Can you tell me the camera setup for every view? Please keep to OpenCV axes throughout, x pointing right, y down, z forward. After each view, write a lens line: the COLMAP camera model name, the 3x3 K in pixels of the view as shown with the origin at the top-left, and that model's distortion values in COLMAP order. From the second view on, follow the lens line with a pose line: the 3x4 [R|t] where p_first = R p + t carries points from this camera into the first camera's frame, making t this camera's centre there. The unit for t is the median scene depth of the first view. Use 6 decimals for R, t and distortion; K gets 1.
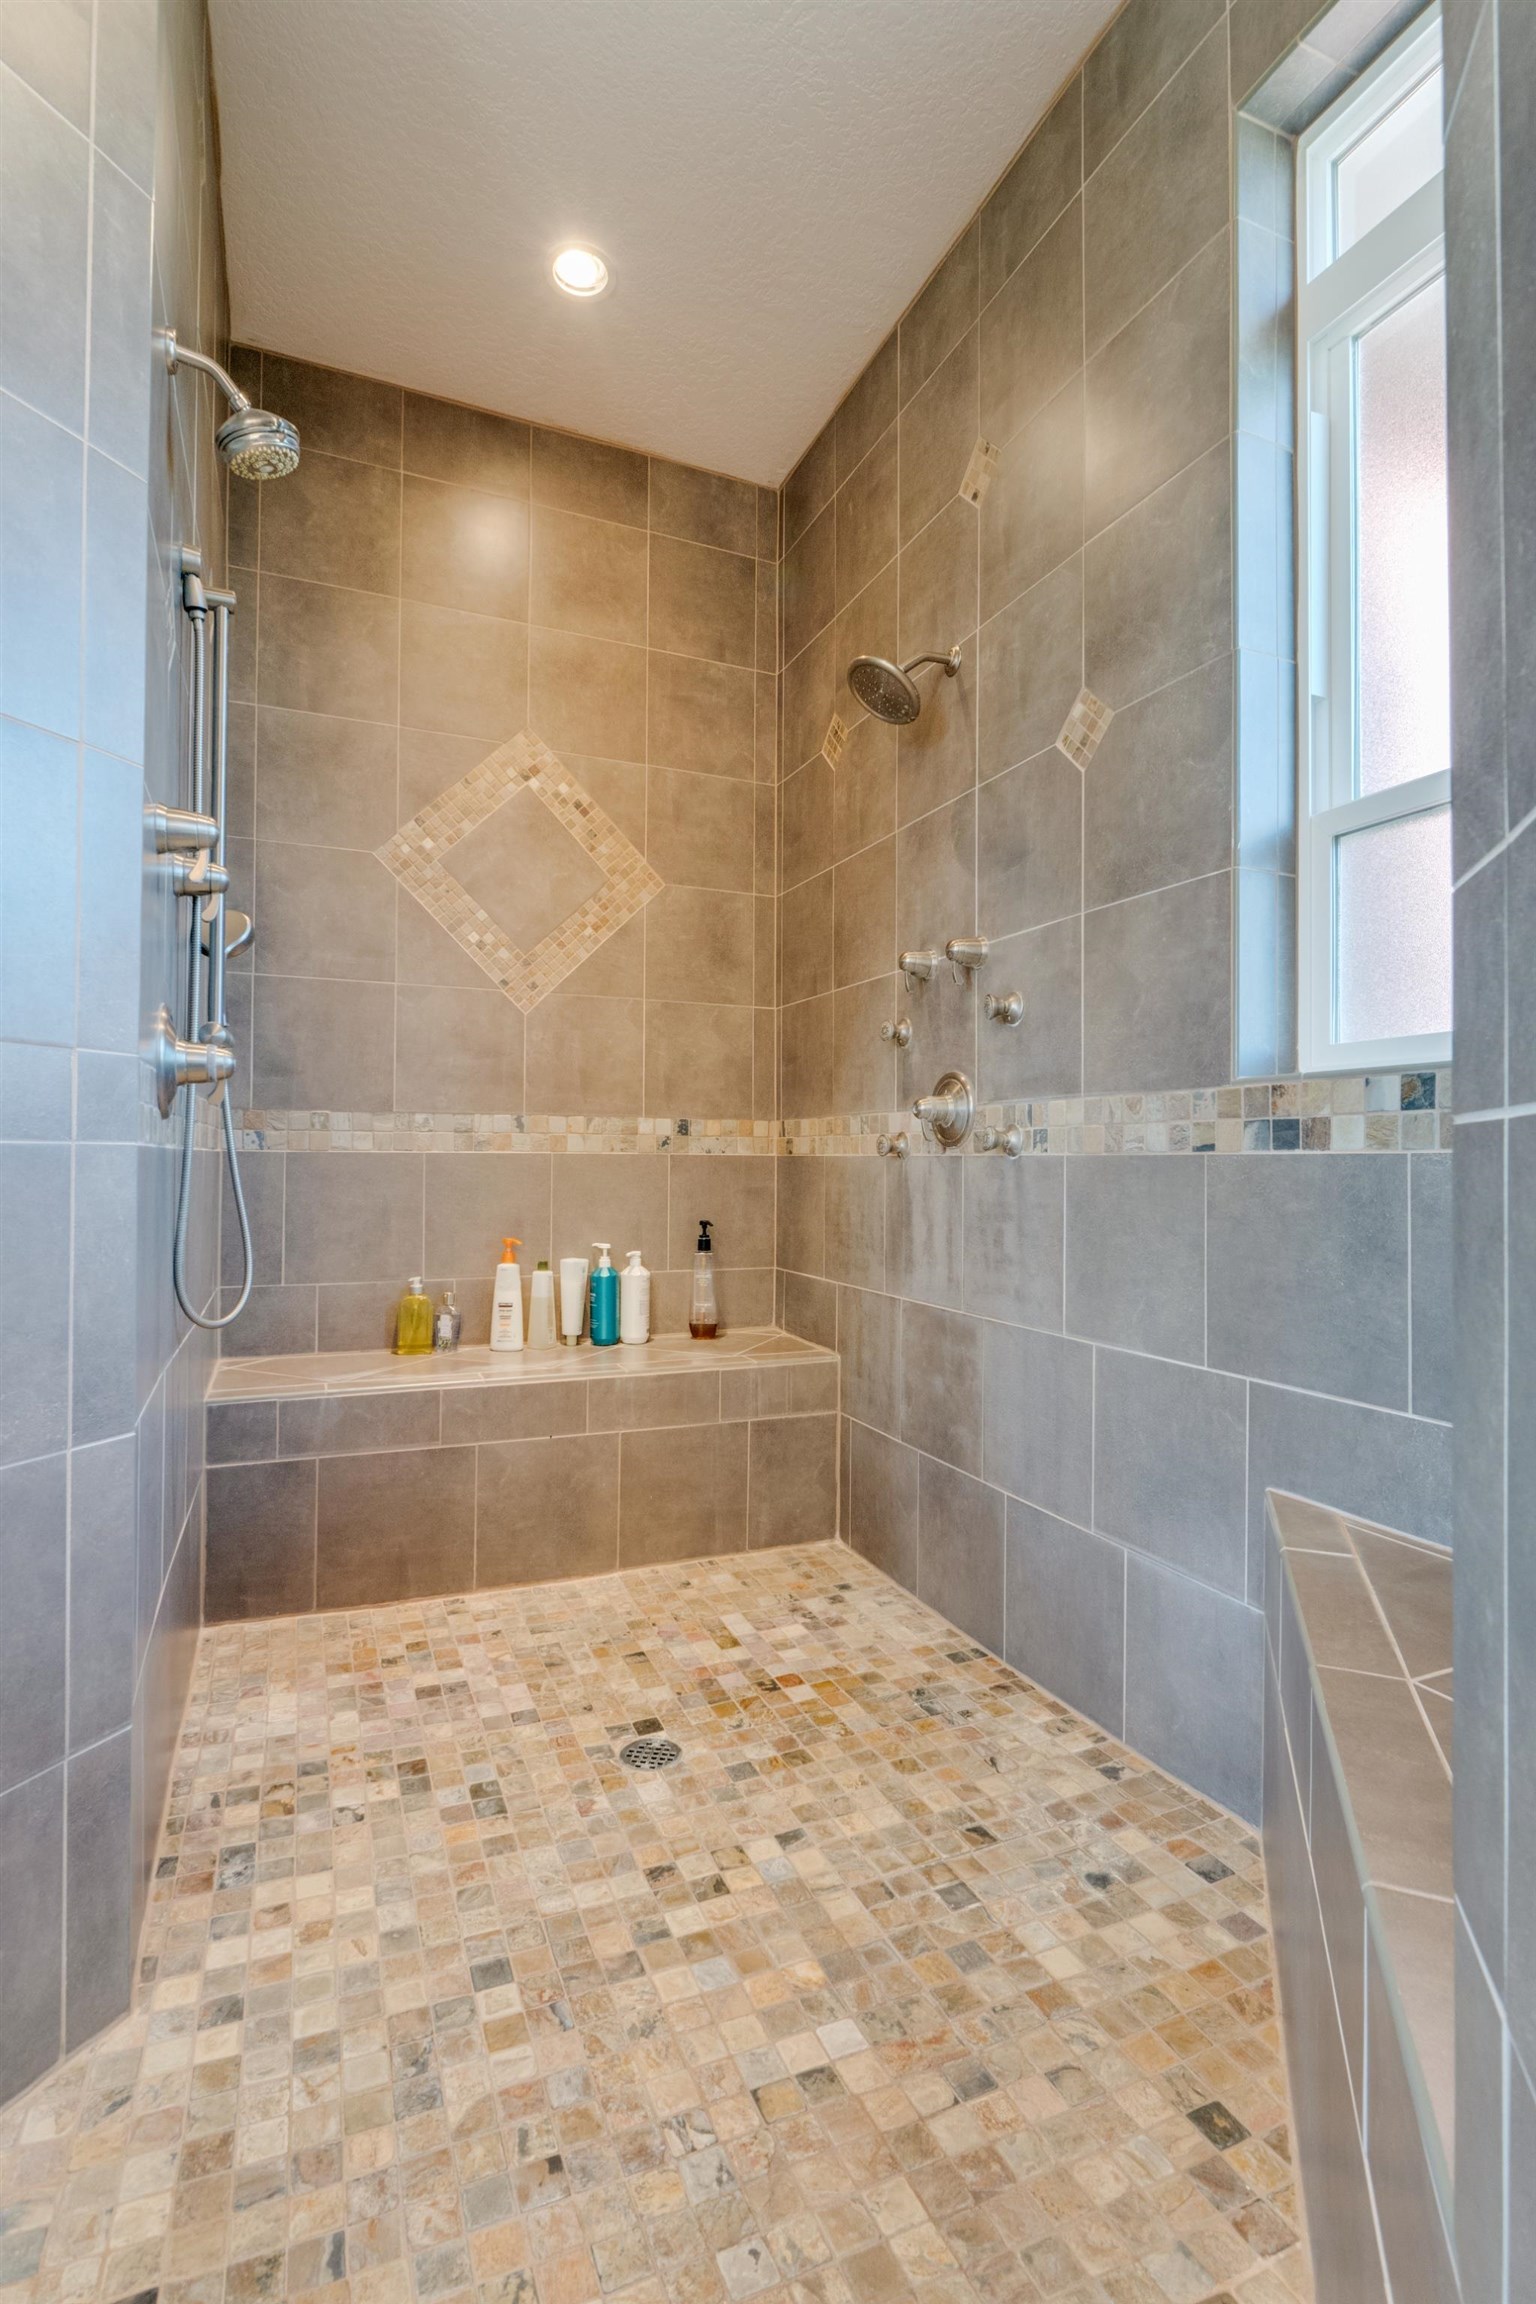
lens RADIAL K [[1060.9, 0, 768.0], [0, 1060.9, 1152.0], [0, 0, 1]] dist [-0.009740, 0.000560]
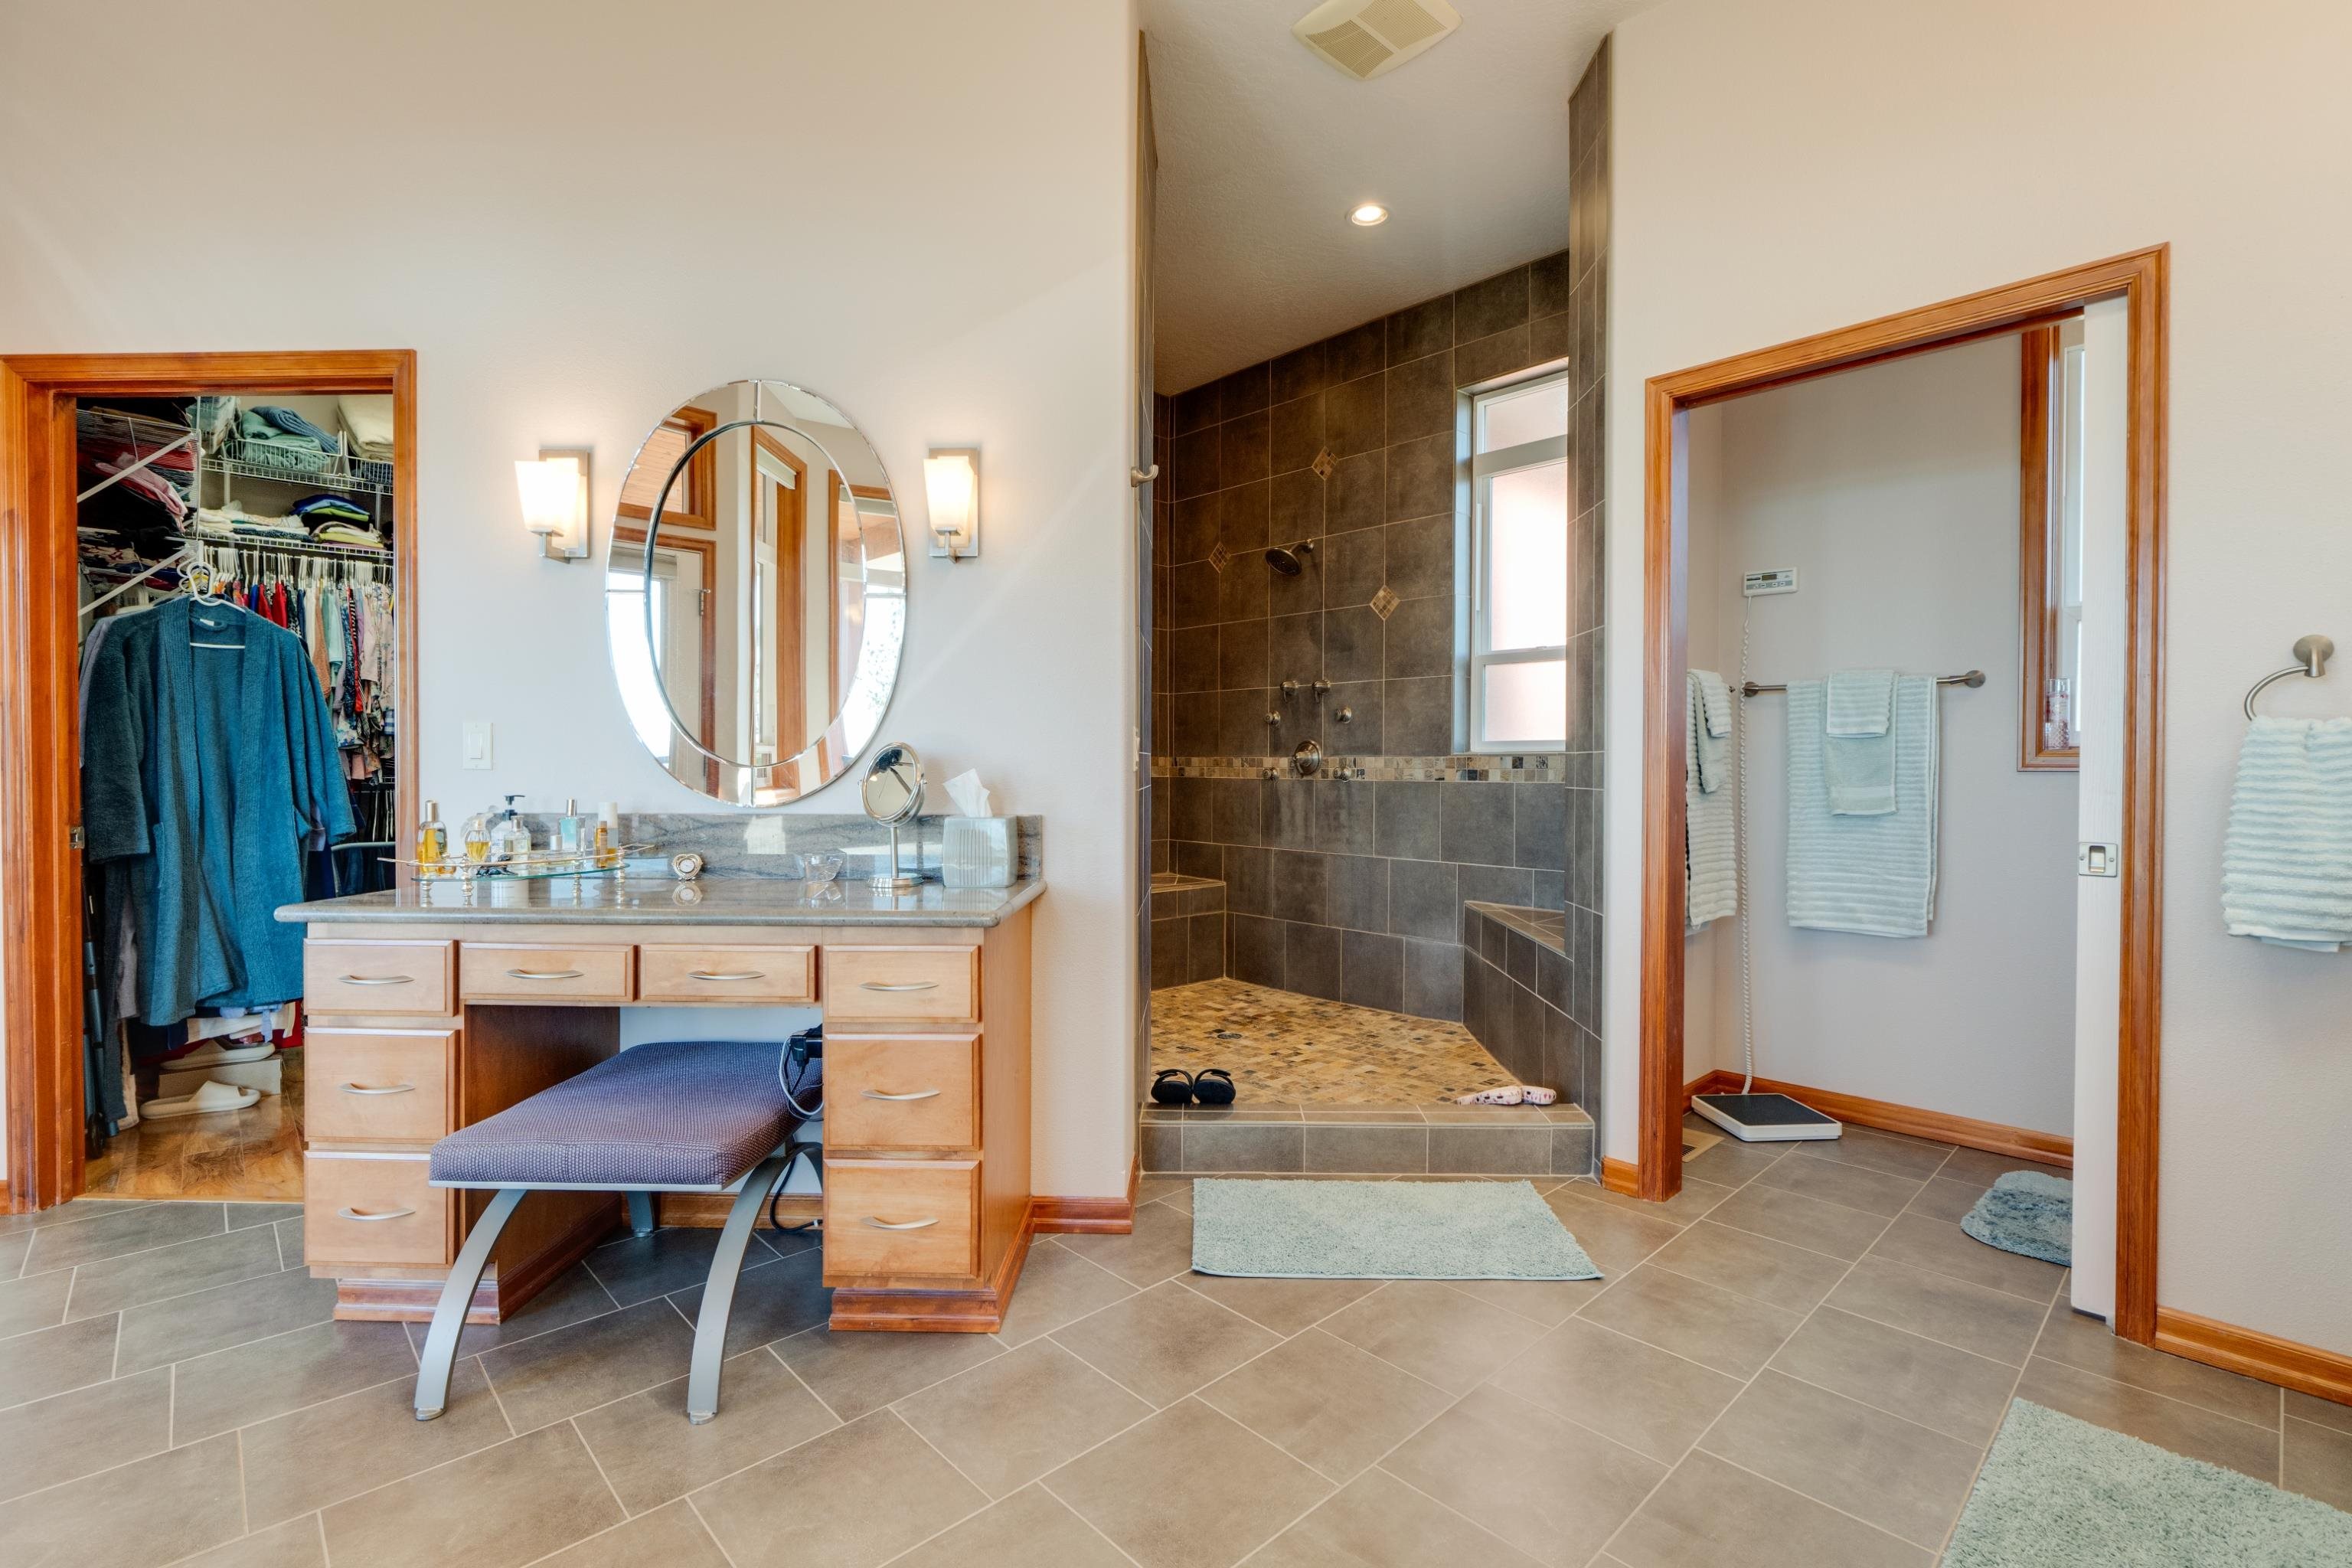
lens RADIAL K [[1053.5, 0, 1176.0], [0, 1053.5, 784.0], [0, 0, 1]] dist [-0.008757, 0.000257]
pose [[0.936034, -0.007141, 0.351838, -0.911541], [-0.002555, 0.999630, 0.027086, -0.049223], [-0.351901, -0.026252, 0.935669, -0.993459]]
